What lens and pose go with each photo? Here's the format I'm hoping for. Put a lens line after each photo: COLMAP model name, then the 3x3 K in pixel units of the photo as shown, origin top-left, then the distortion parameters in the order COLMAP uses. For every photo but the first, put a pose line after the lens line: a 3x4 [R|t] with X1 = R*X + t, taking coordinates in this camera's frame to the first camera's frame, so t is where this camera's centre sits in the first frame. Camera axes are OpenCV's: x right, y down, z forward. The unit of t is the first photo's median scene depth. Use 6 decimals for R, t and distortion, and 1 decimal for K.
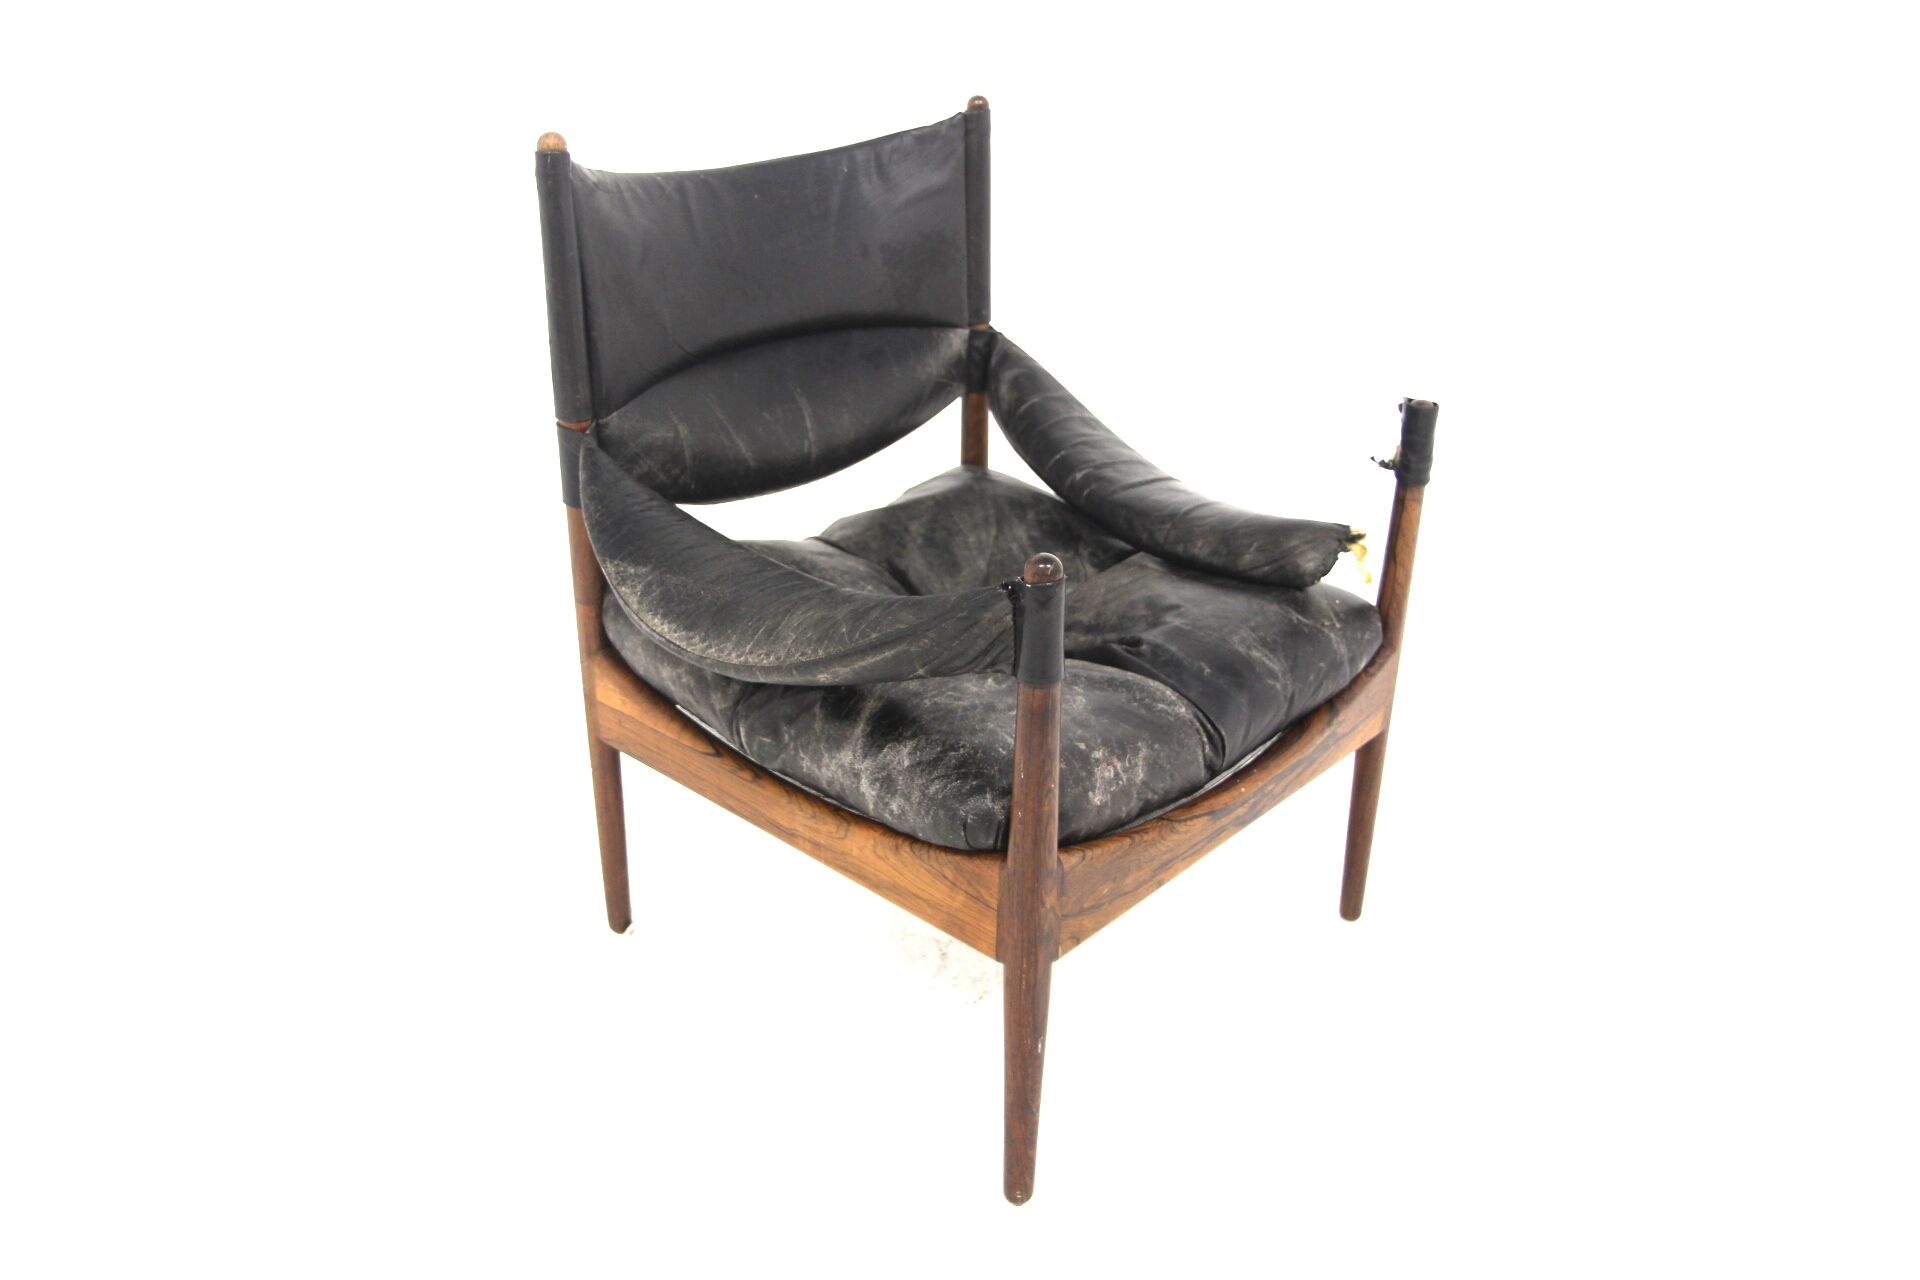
lens RADIAL K [[1519.4, 0, 960.0], [0, 1519.4, 640.0], [0, 0, 1]] dist [-0.146055, 0.137599]
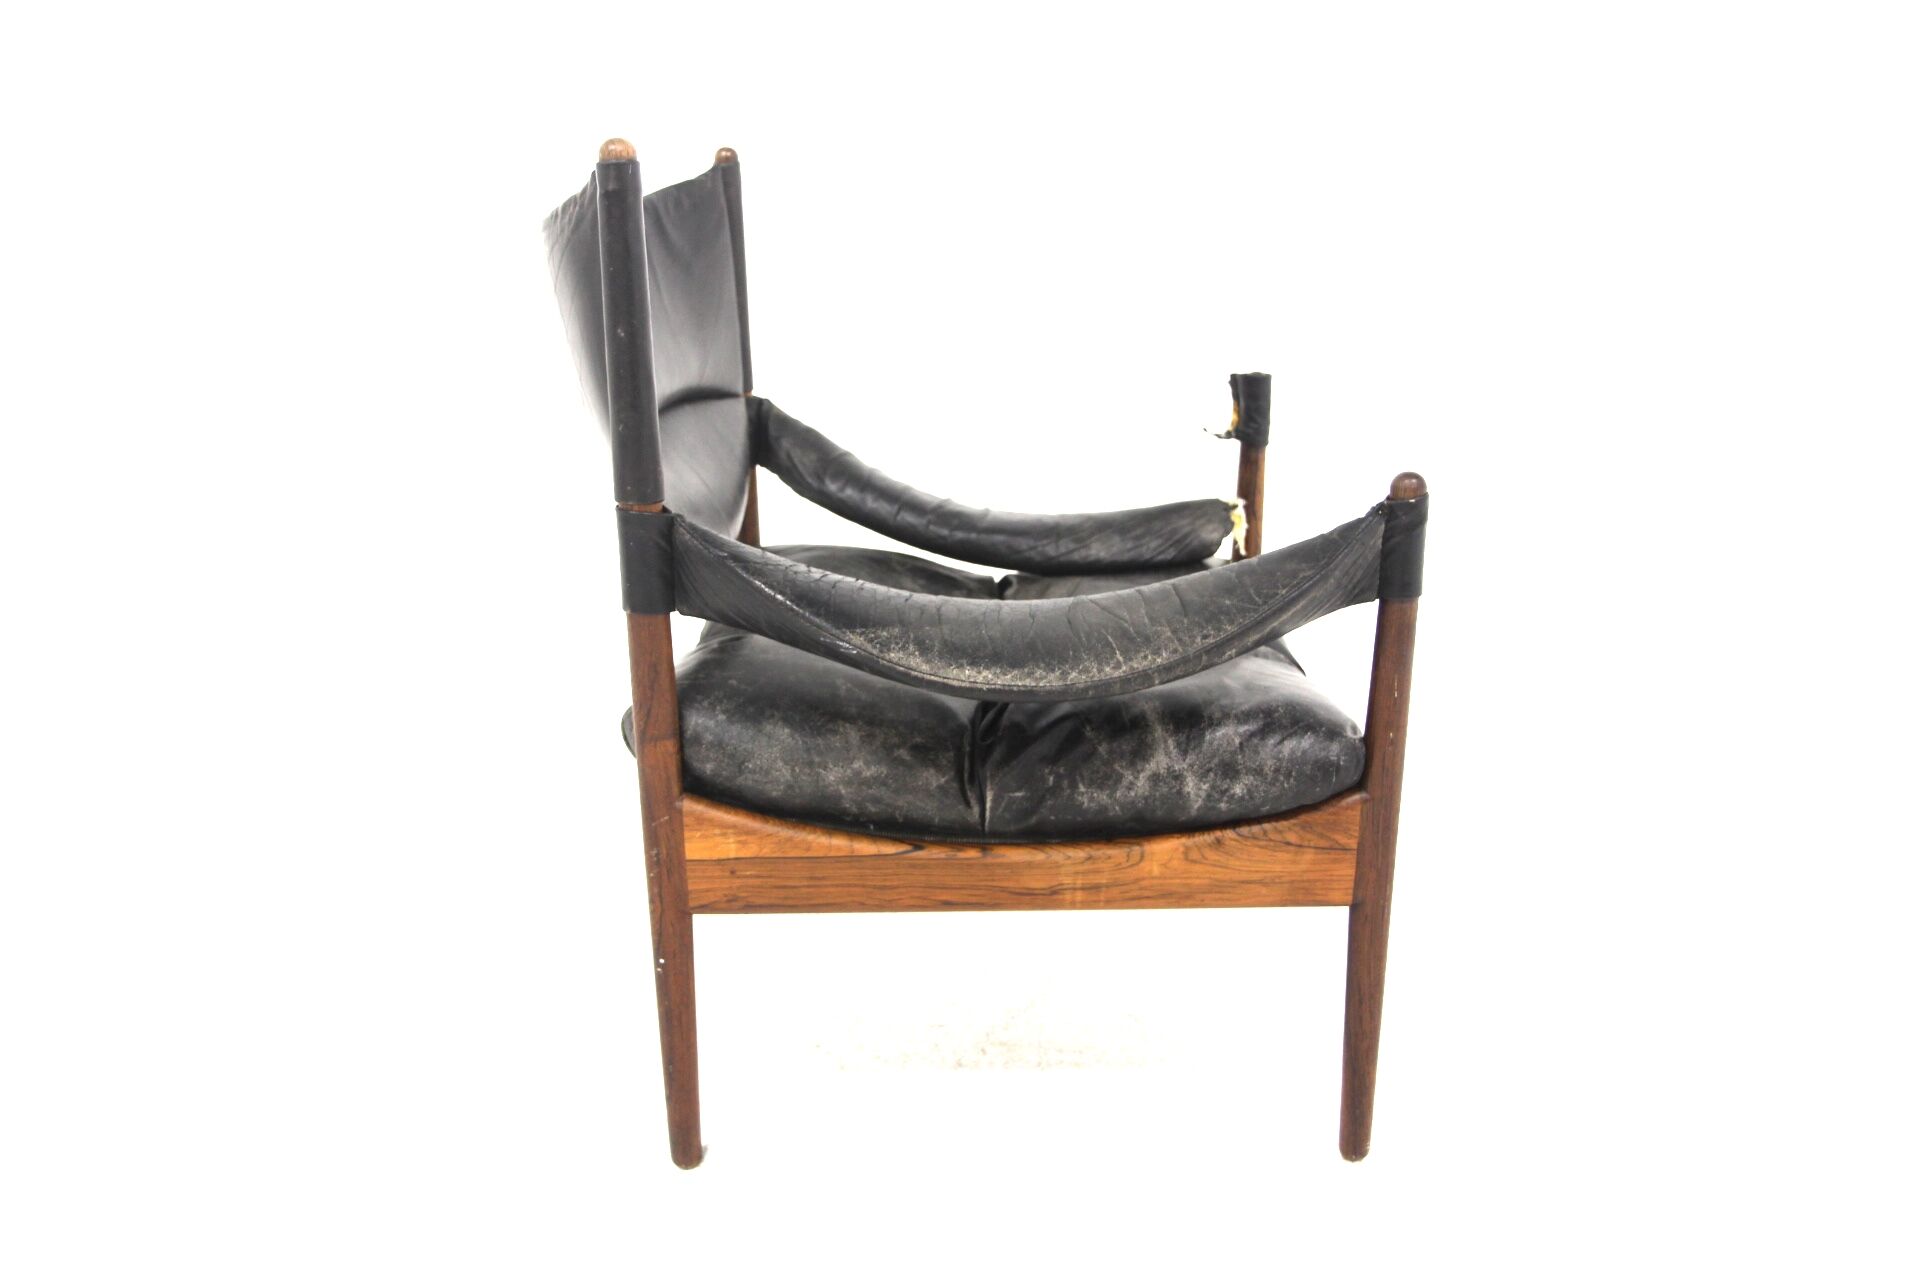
lens RADIAL K [[1519.4, 0, 960.0], [0, 1519.4, 640.0], [0, 0, 1]] dist [-0.146055, 0.137599]
pose [[0.737907, -0.223996, 0.636647, -0.693174], [0.299499, 0.954028, -0.011472, -0.019958], [-0.604809, 0.199141, 0.771070, 0.319400]]
